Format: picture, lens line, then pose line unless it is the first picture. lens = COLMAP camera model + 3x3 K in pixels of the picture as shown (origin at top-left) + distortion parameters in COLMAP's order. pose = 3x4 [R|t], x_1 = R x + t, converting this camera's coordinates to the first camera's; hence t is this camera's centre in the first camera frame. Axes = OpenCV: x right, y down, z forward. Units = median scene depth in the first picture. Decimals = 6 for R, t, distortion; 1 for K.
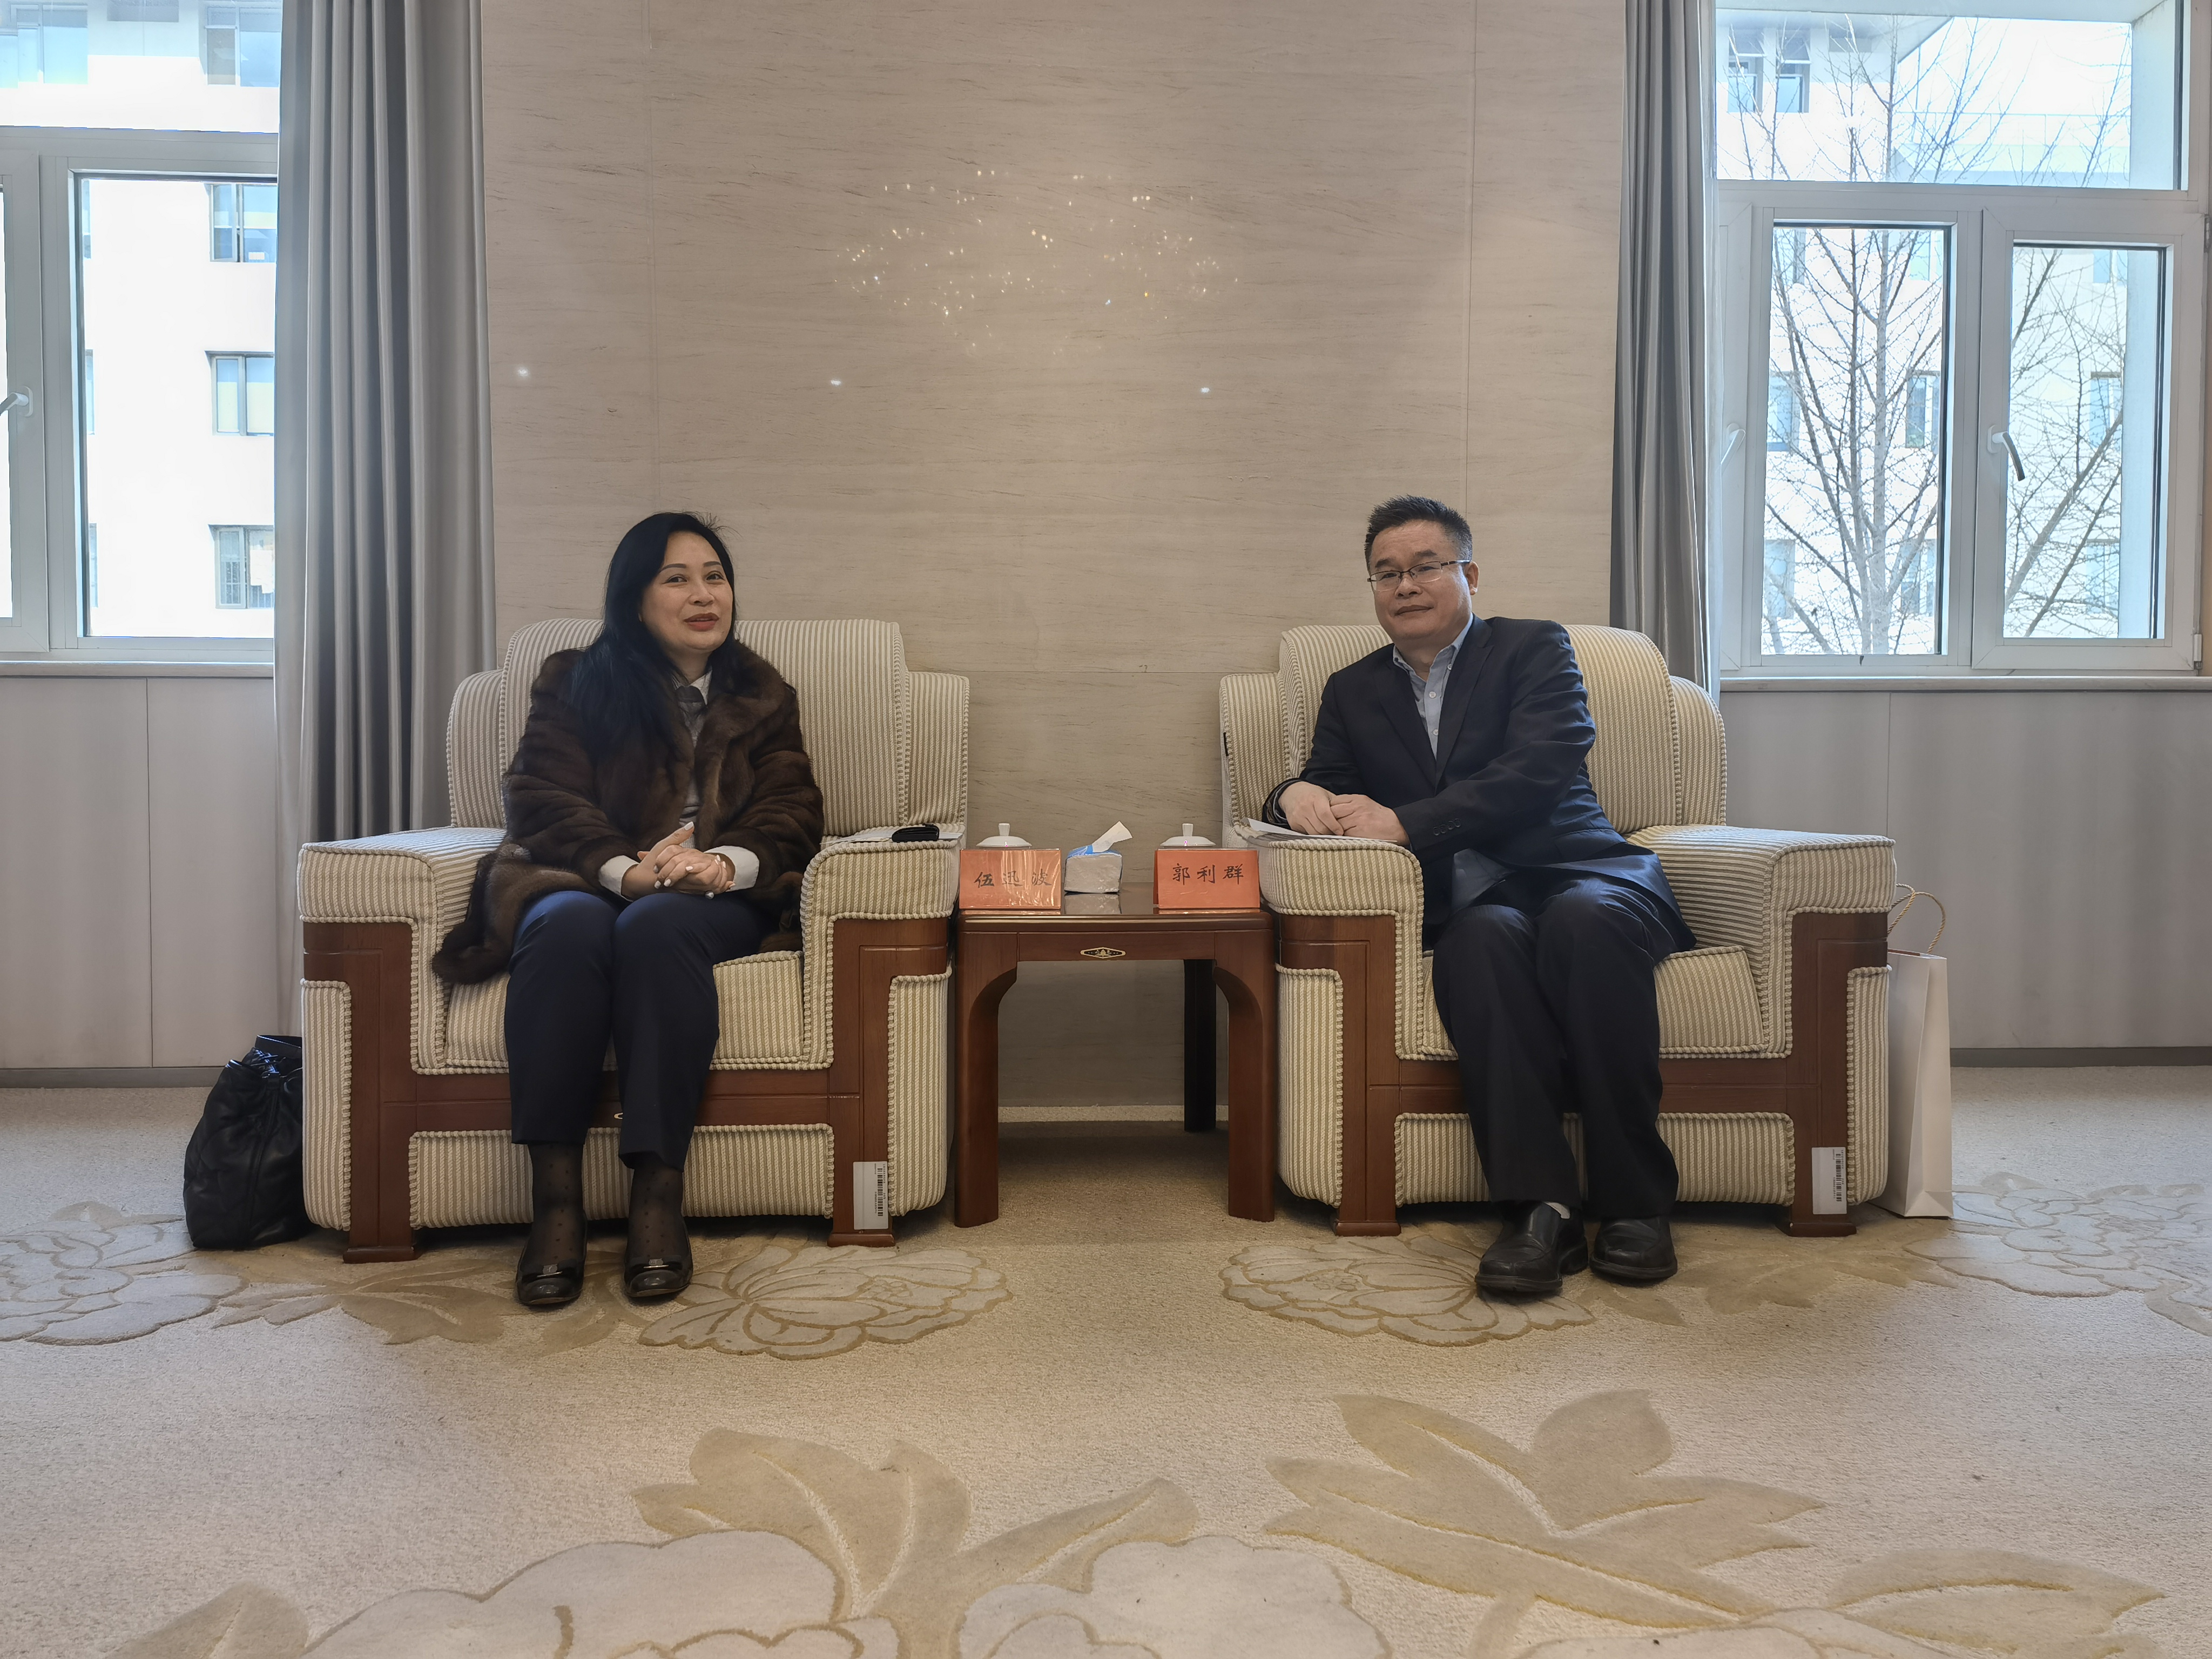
lens RADIAL K [[1670.5, 0, 1104.8], [0, 1670.5, 830.9], [0, 0, 1]] dist [-0.031351, -0.008474]
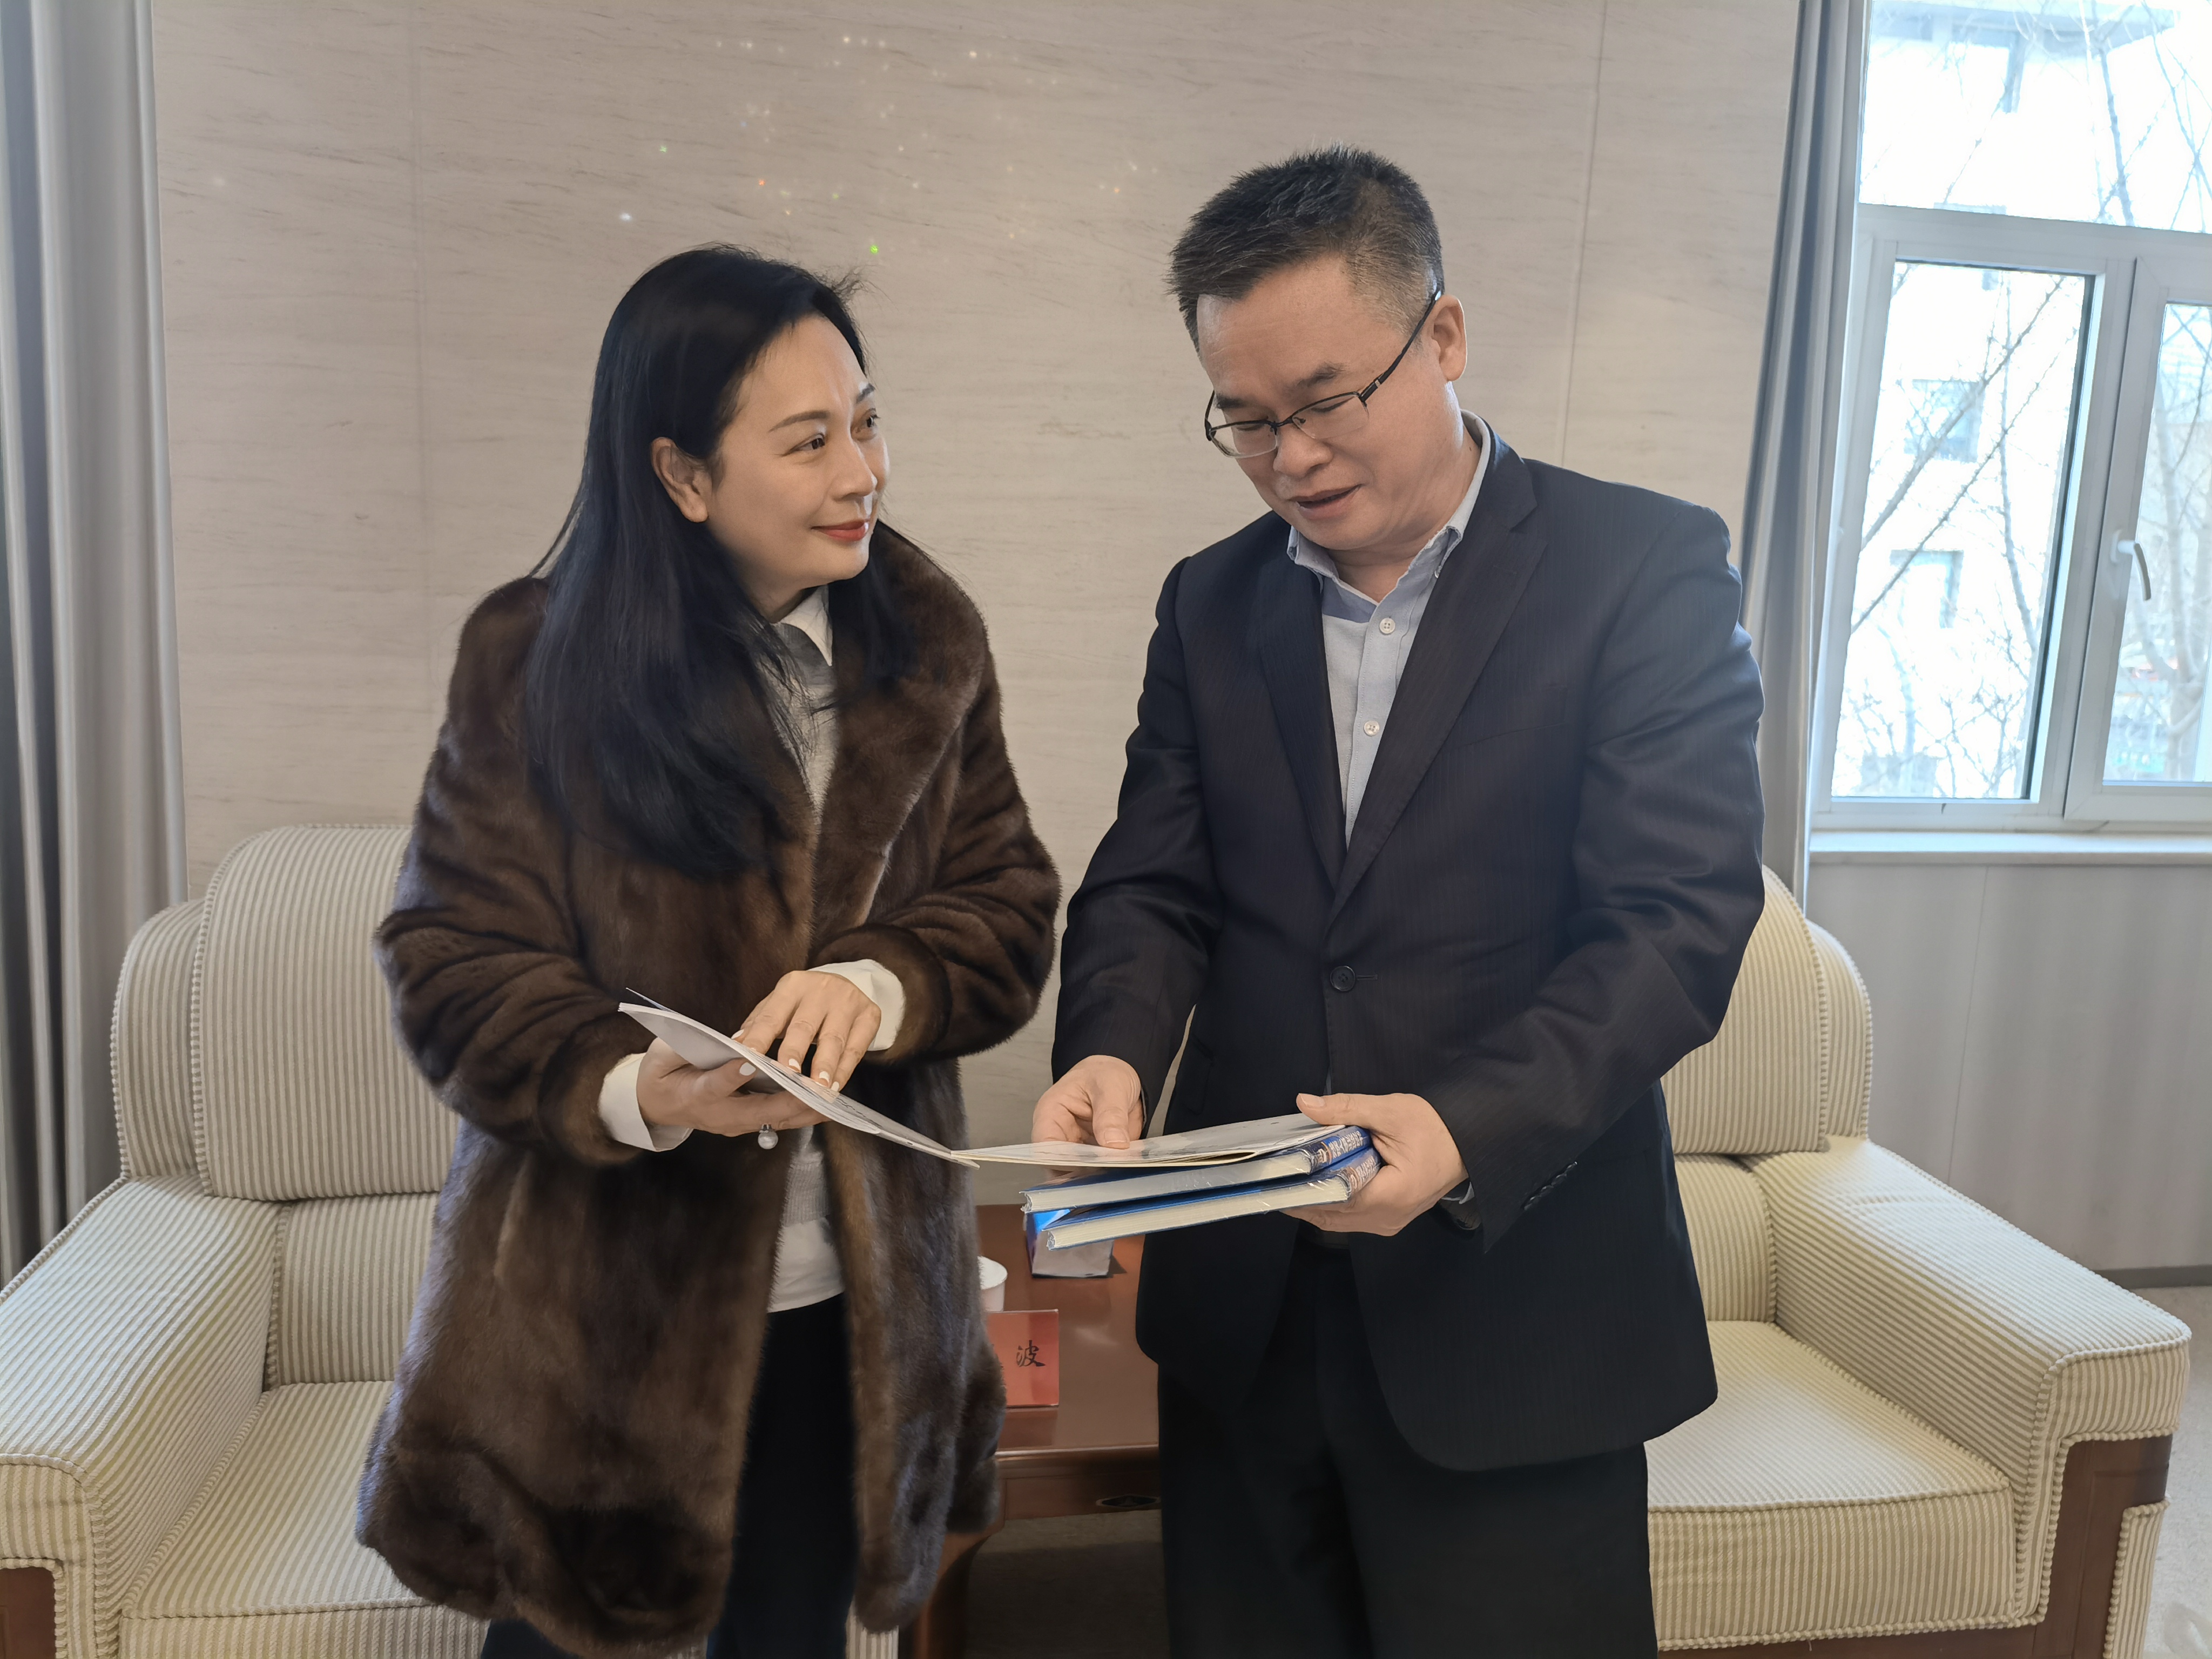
lens RADIAL K [[1756.5, 0, 1113.1], [0, 1756.5, 820.5], [0, 0, 1]] dist [-0.010121, -0.027391]
pose [[0.991508, 0.023188, 0.127958, -0.078429], [-0.036262, 0.994244, 0.100816, -0.207807], [-0.124884, -0.104600, 0.986642, 0.235622]]
